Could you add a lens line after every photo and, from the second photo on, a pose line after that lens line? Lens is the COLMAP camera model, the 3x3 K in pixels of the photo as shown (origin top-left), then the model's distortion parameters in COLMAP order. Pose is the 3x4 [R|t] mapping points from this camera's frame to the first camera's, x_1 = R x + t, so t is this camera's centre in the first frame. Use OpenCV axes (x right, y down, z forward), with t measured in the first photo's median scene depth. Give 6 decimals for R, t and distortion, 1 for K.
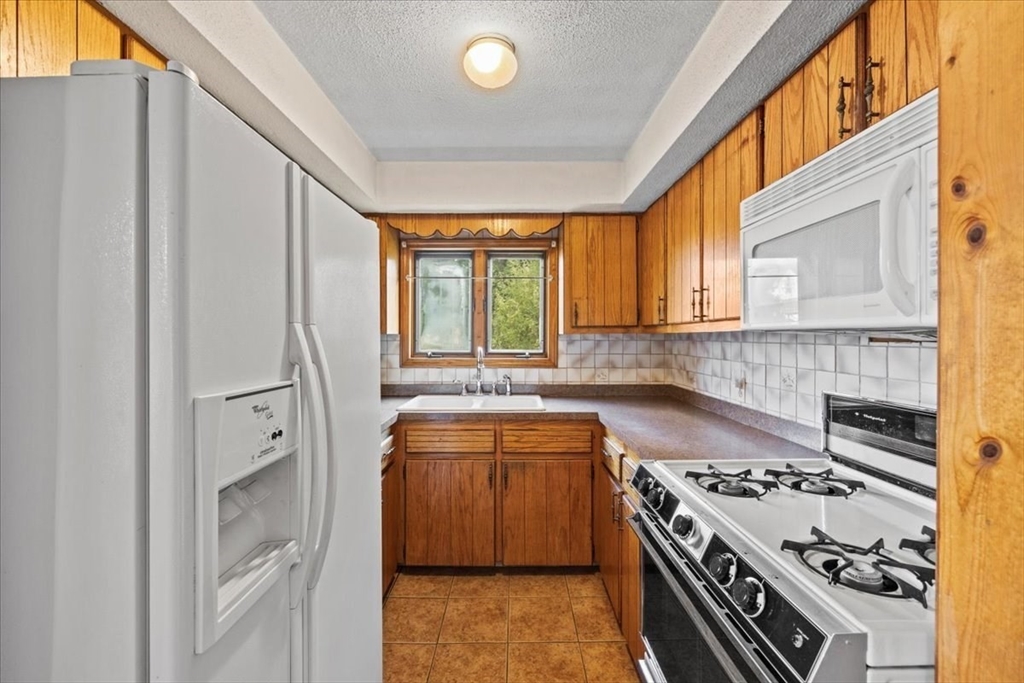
lens RADIAL K [[422.6, 0, 512.0], [0, 422.6, 341.5], [0, 0, 1]] dist [-0.001424, 0.000135]
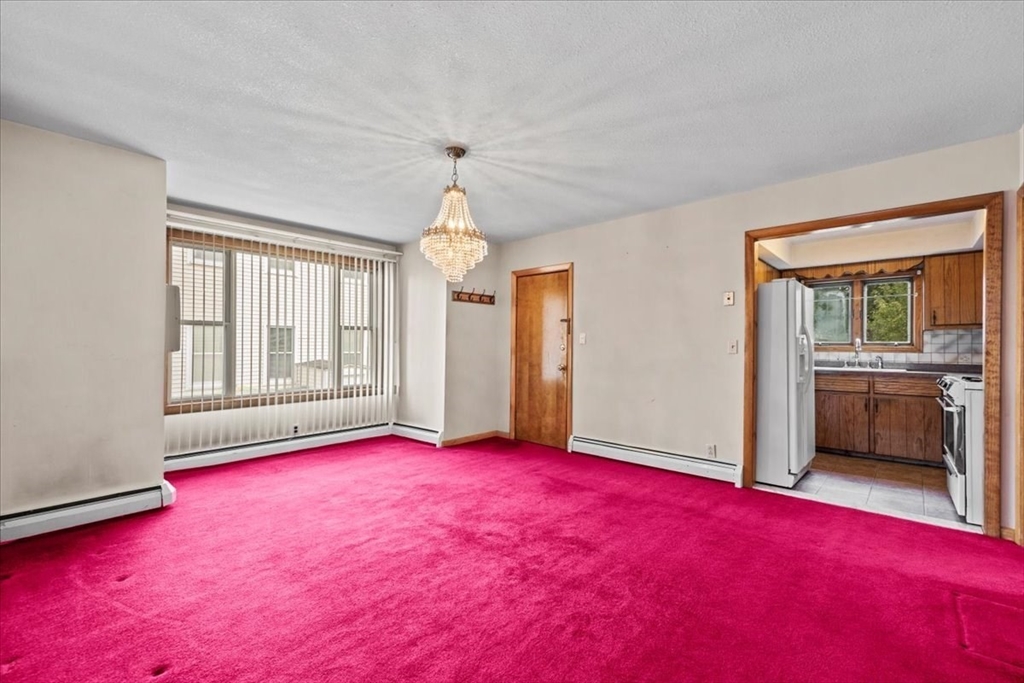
lens RADIAL K [[422.6, 0, 512.0], [0, 422.6, 341.5], [0, 0, 1]] dist [-0.001424, 0.000135]
pose [[0.732199, -0.002490, -0.681086, 0.064651], [-0.012283, 0.999782, -0.016860, 0.072022], [0.680980, 0.020711, 0.732009, -1.237431]]
